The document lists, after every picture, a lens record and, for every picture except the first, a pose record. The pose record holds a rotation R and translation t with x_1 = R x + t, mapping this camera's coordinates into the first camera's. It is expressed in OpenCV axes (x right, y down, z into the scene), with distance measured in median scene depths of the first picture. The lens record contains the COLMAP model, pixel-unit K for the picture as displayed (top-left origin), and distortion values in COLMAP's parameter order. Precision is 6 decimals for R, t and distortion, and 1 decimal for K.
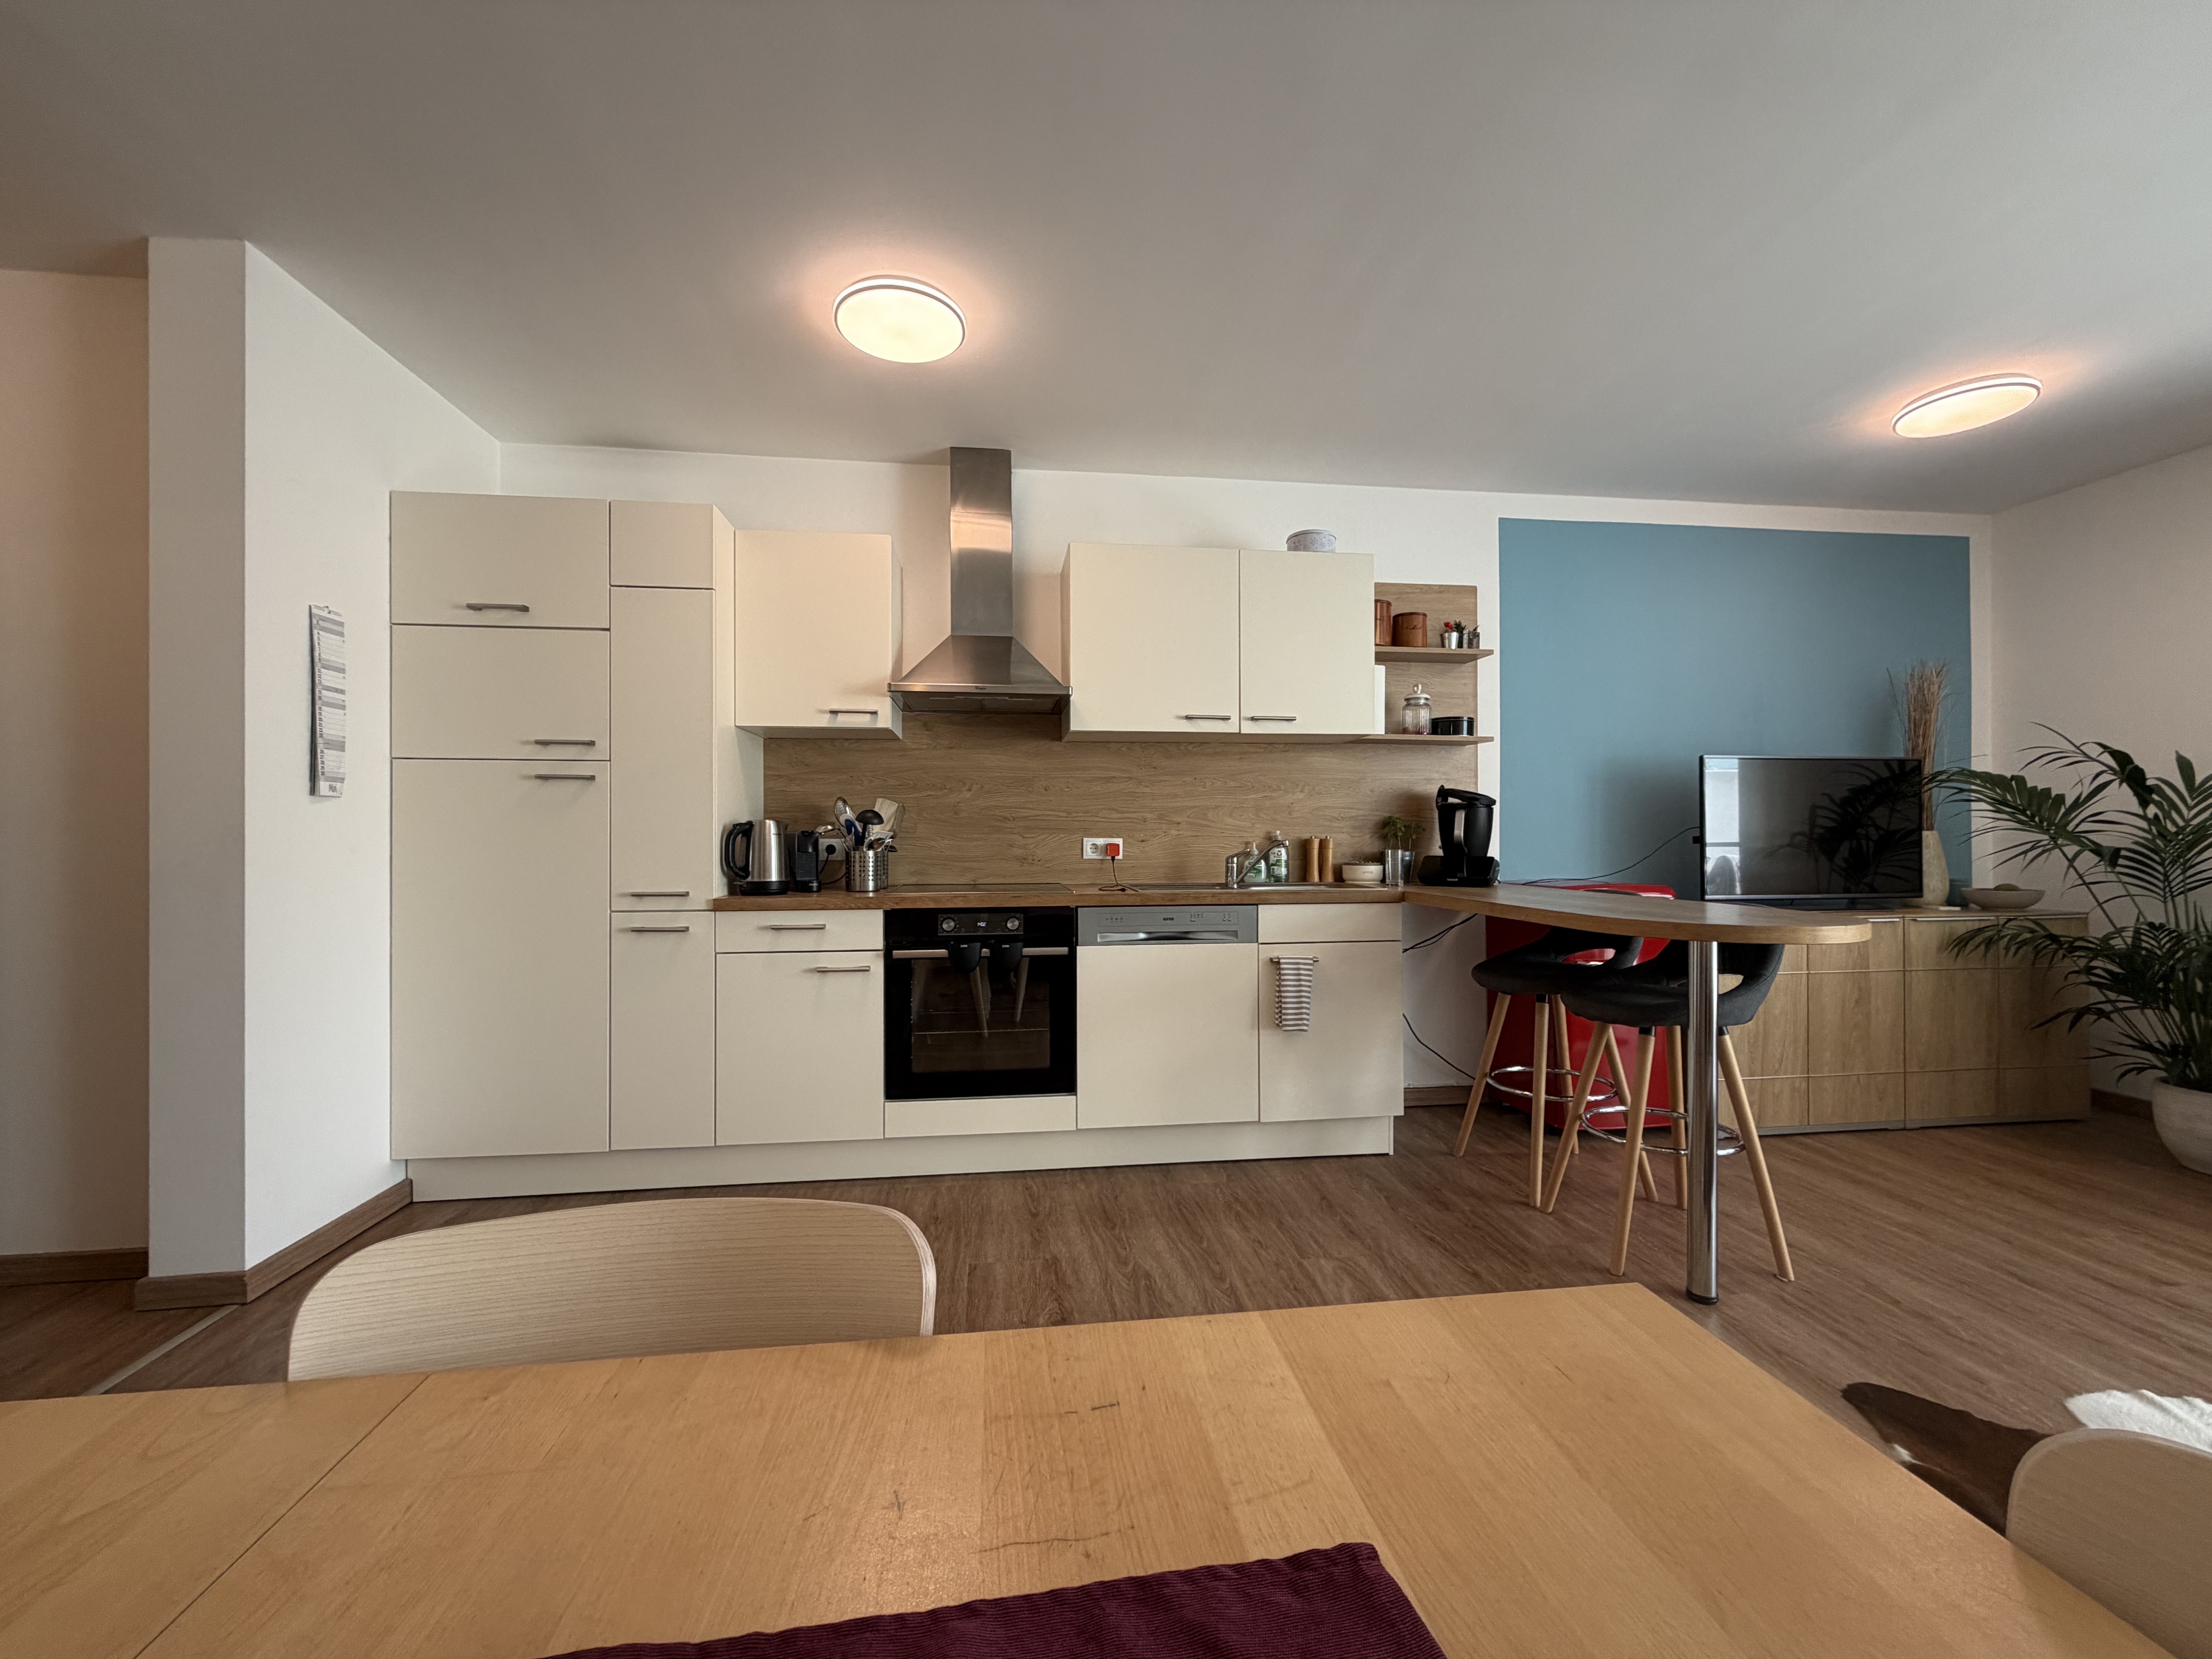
lens RADIAL K [[881.7, 0, 1101.3], [0, 881.7, 835.7], [0, 0, 1]] dist [0.001797, -0.000225]
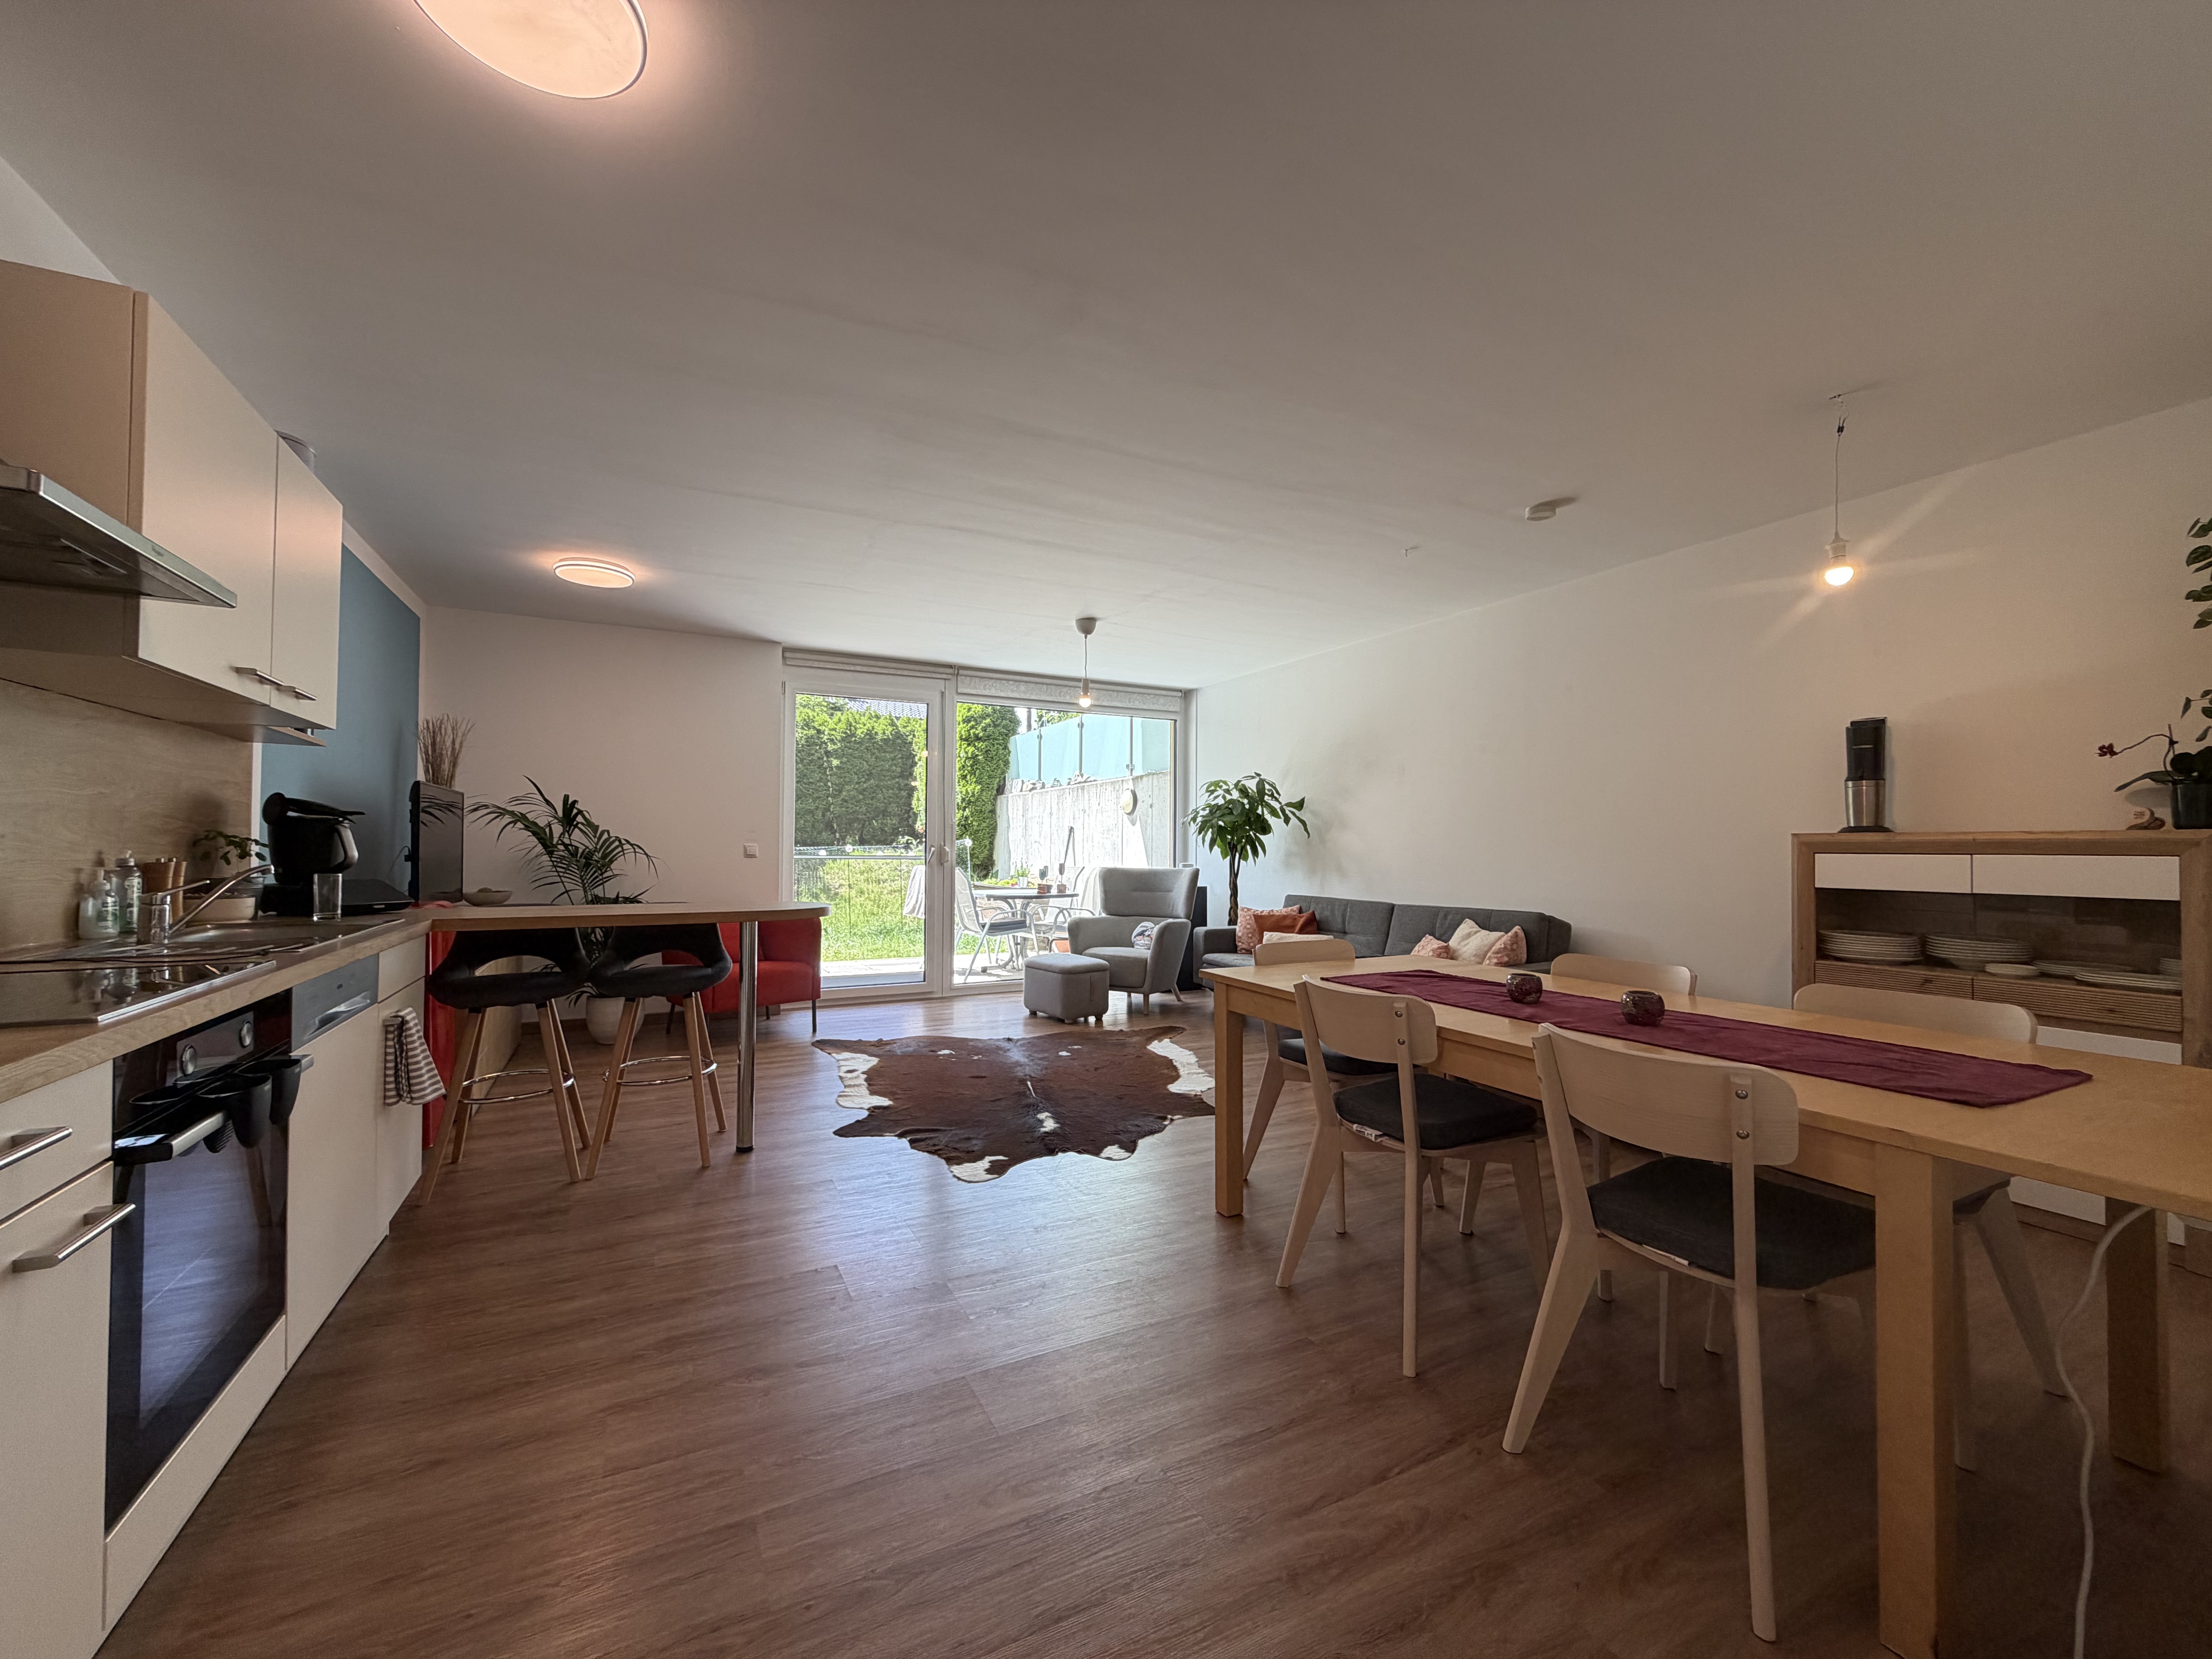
lens RADIAL K [[881.7, 0, 1101.3], [0, 881.7, 835.7], [0, 0, 1]] dist [0.001797, -0.000225]
pose [[-0.344004, 0.015325, 0.938843, -0.767662], [-0.006071, 0.999810, -0.018545, -0.009339], [-0.938949, -0.012079, -0.343845, 0.709729]]
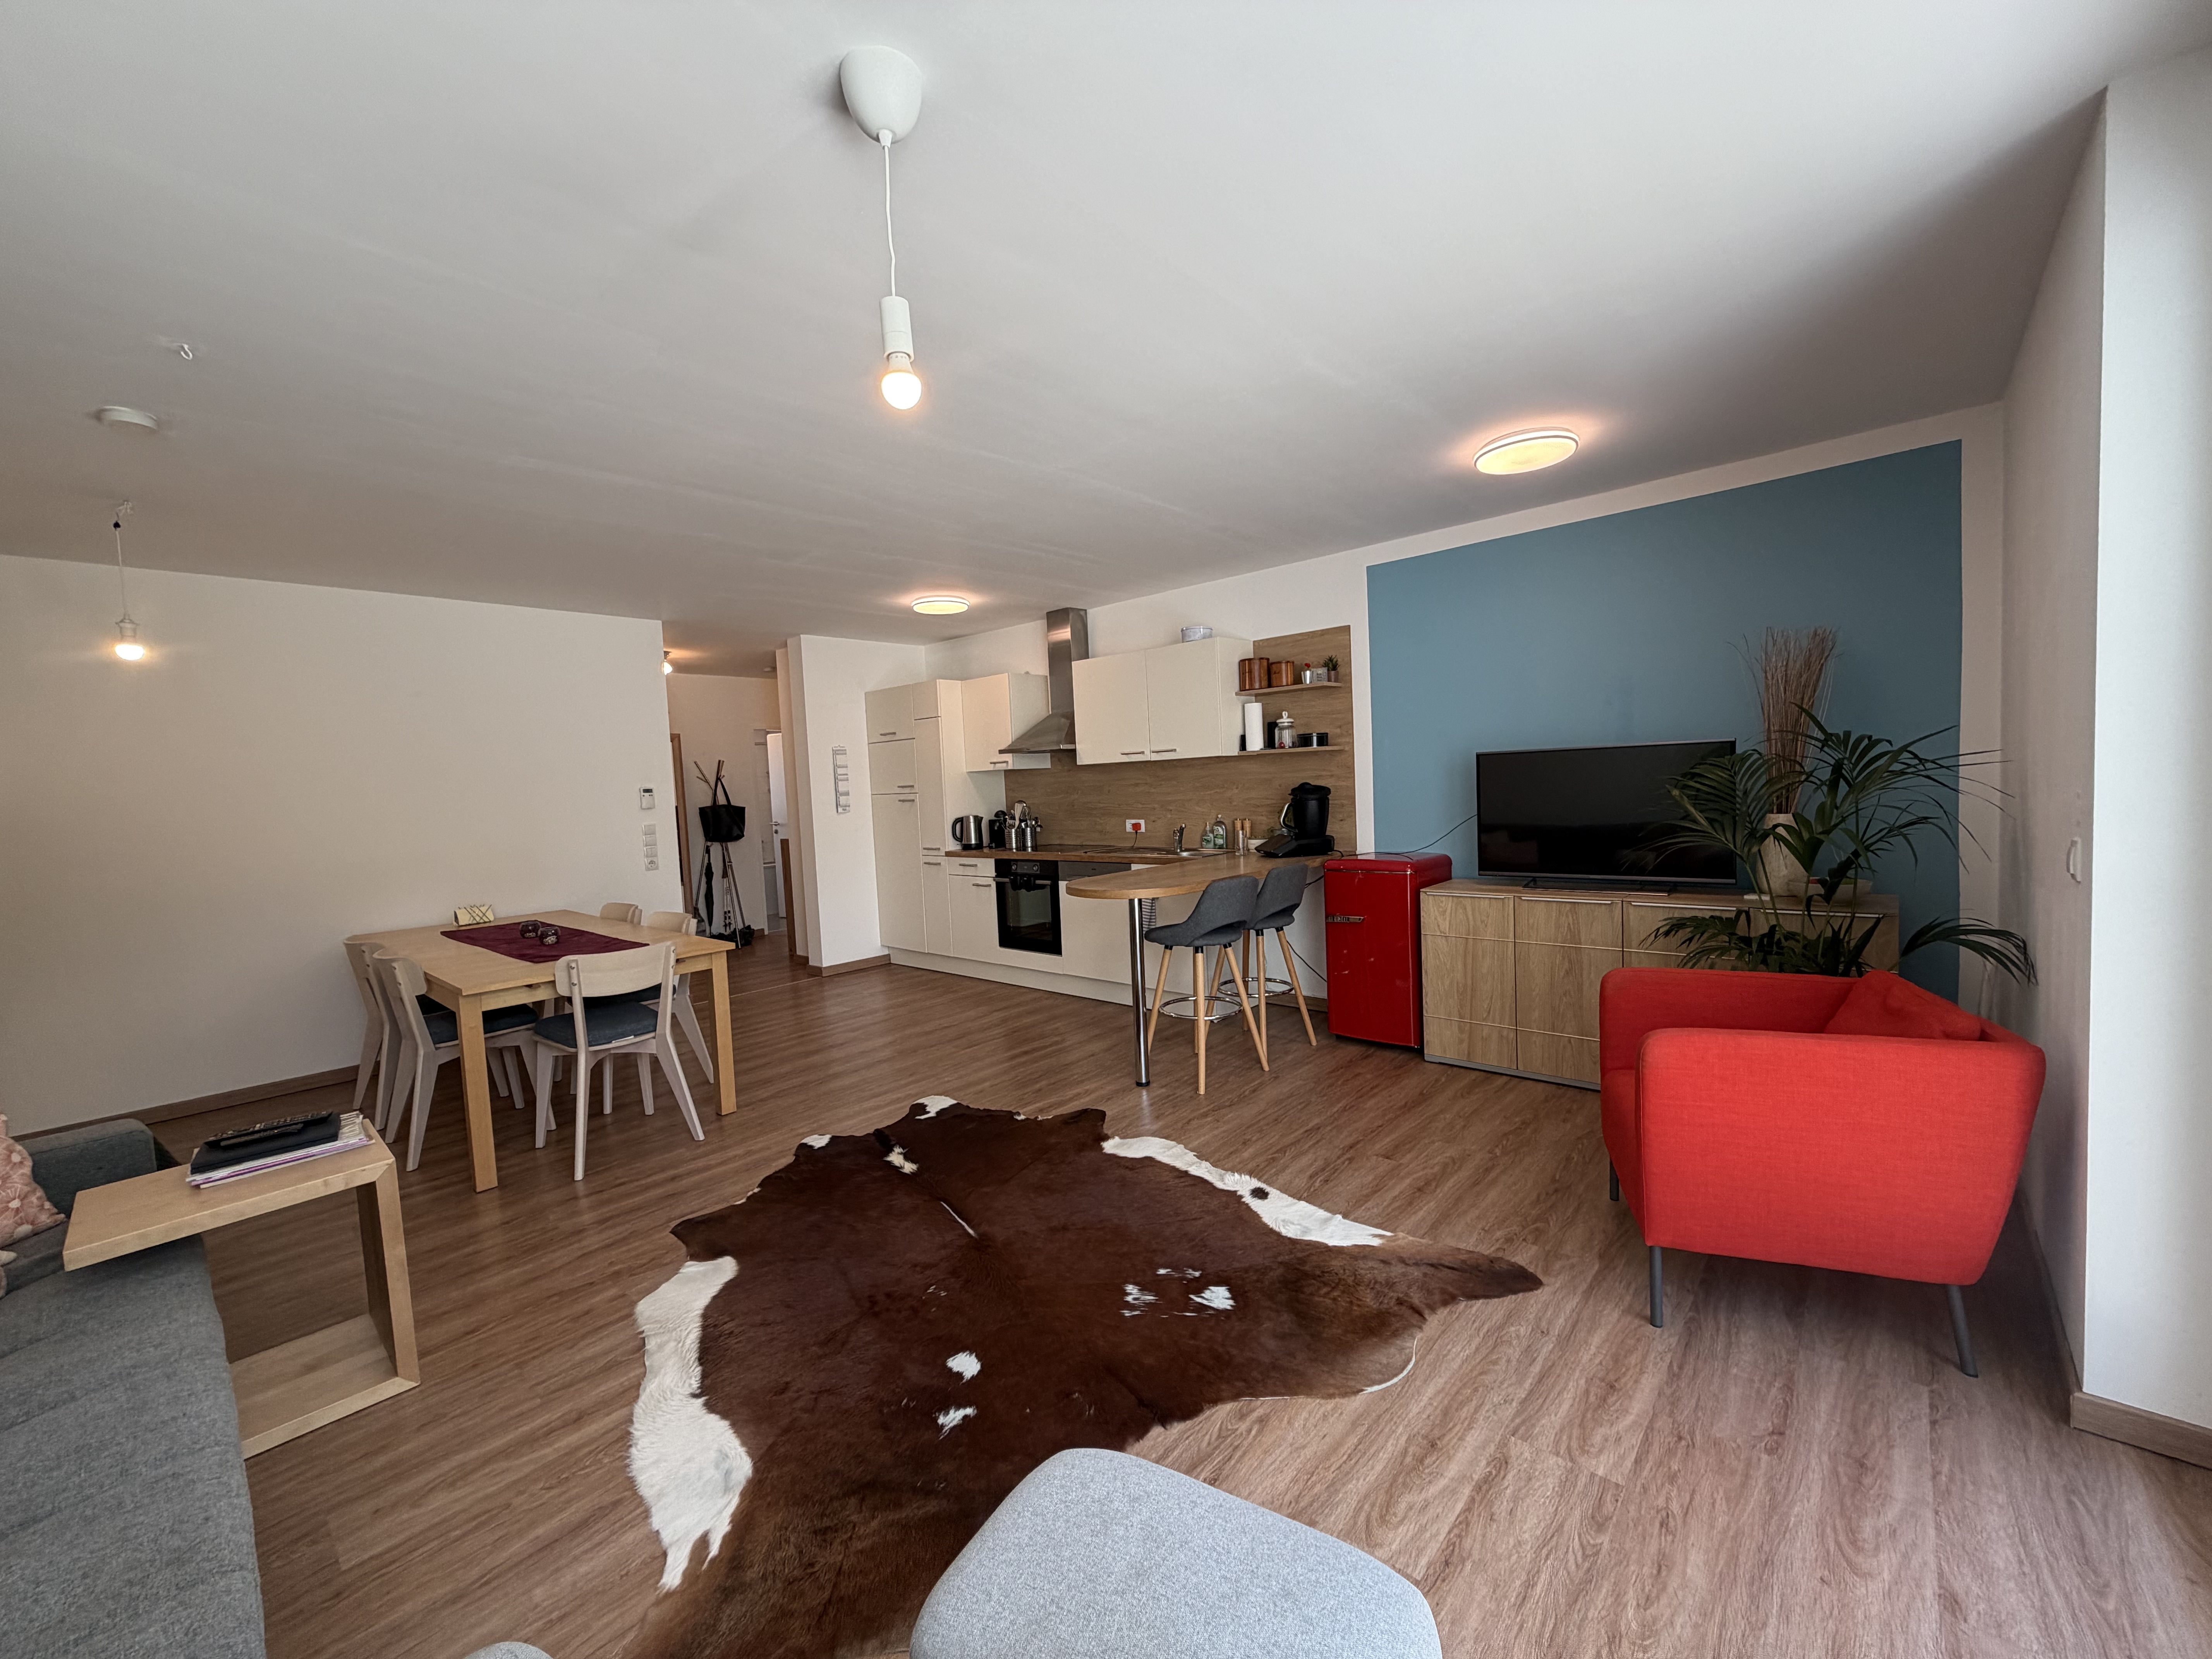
lens RADIAL K [[881.7, 0, 1101.3], [0, 881.7, 835.7], [0, 0, 1]] dist [0.001797, -0.000225]
pose [[0.649792, 0.019349, -0.759866, 1.523709], [0.045992, 0.996843, 0.064714, -0.096593], [0.758719, -0.076998, 0.646851, -0.180218]]
